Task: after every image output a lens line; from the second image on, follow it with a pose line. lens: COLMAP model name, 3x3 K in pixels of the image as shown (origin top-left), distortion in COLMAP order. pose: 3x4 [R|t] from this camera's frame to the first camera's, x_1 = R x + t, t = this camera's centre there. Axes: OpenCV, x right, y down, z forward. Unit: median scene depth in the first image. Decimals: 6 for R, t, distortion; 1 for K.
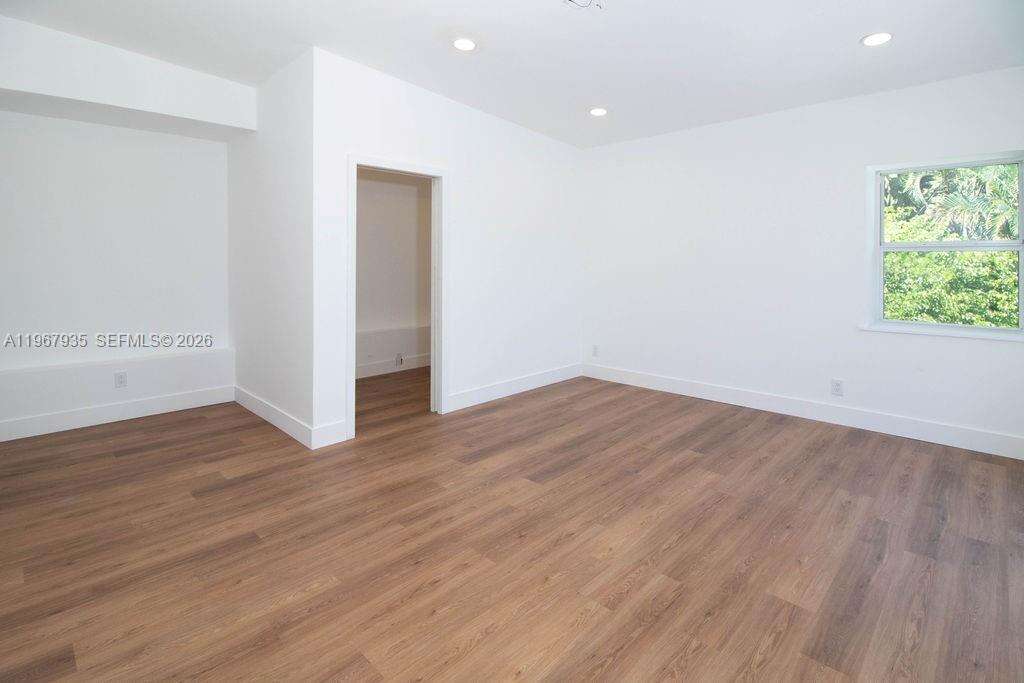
lens RADIAL K [[492.2, 0, 512.0], [0, 492.2, 341.5], [0, 0, 1]] dist [0.000331, -0.011997]
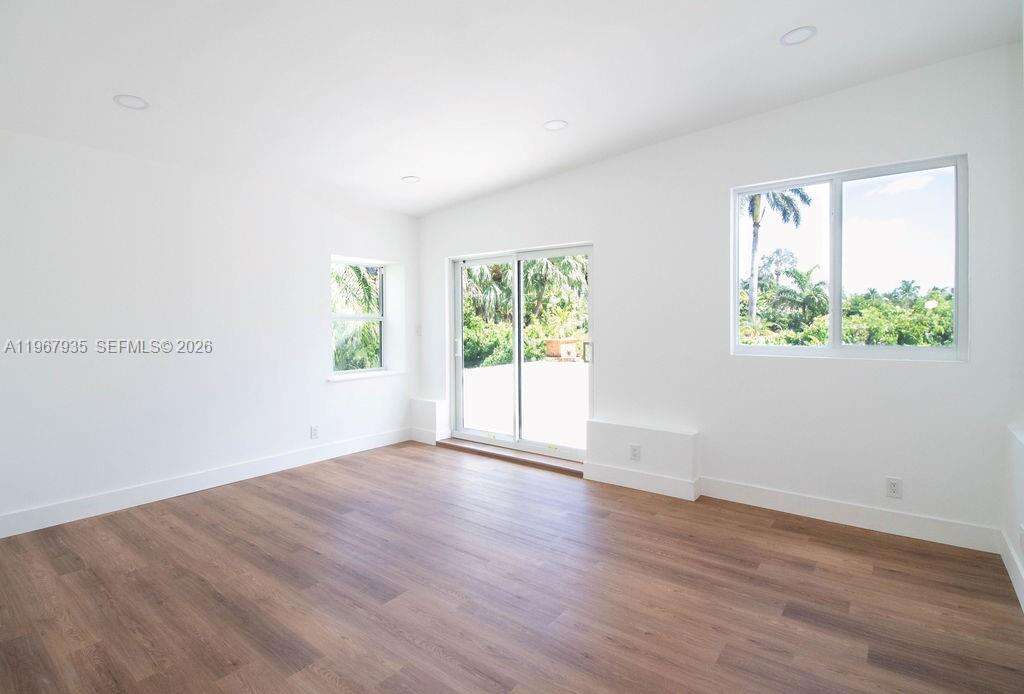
lens RADIAL K [[498.5, 0, 512.0], [0, 498.5, 347.0], [0, 0, 1]] dist [-0.020838, -0.000469]
pose [[-0.126254, -0.042066, 0.991106, -1.021228], [0.153111, 0.986302, 0.061367, -0.192021], [-0.980111, 0.159497, -0.118083, 1.104192]]
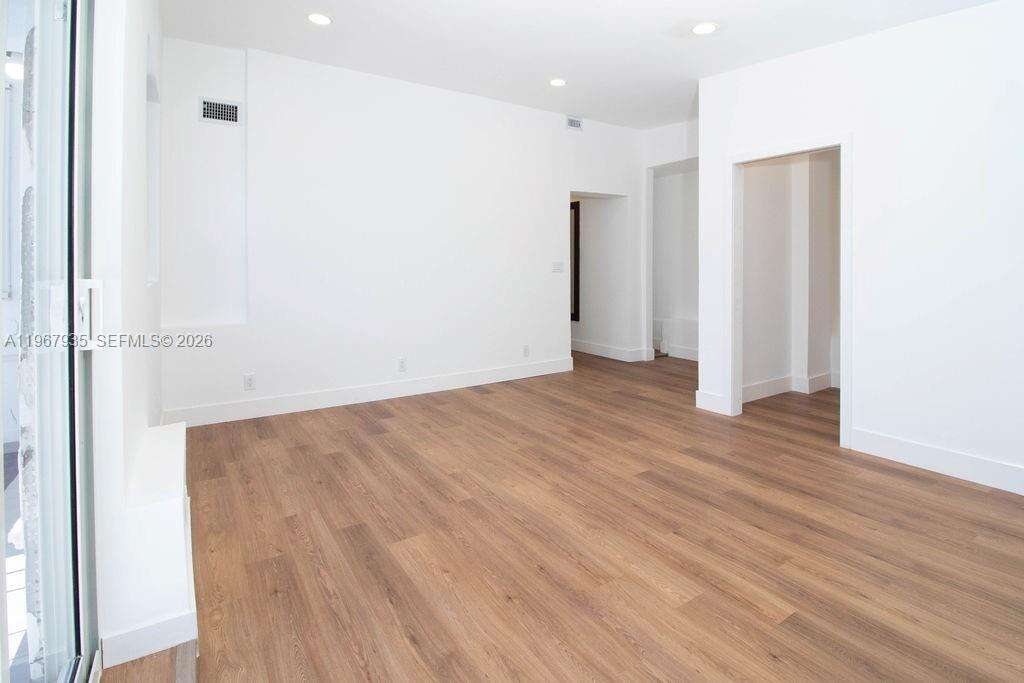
lens RADIAL K [[492.2, 0, 512.0], [0, 492.2, 341.5], [0, 0, 1]] dist [0.000331, -0.011997]
pose [[-0.213067, 0.150057, -0.965446, 1.322465], [-0.150131, 0.971372, 0.184111, -0.148561], [0.965434, 0.184171, -0.184439, 1.157220]]
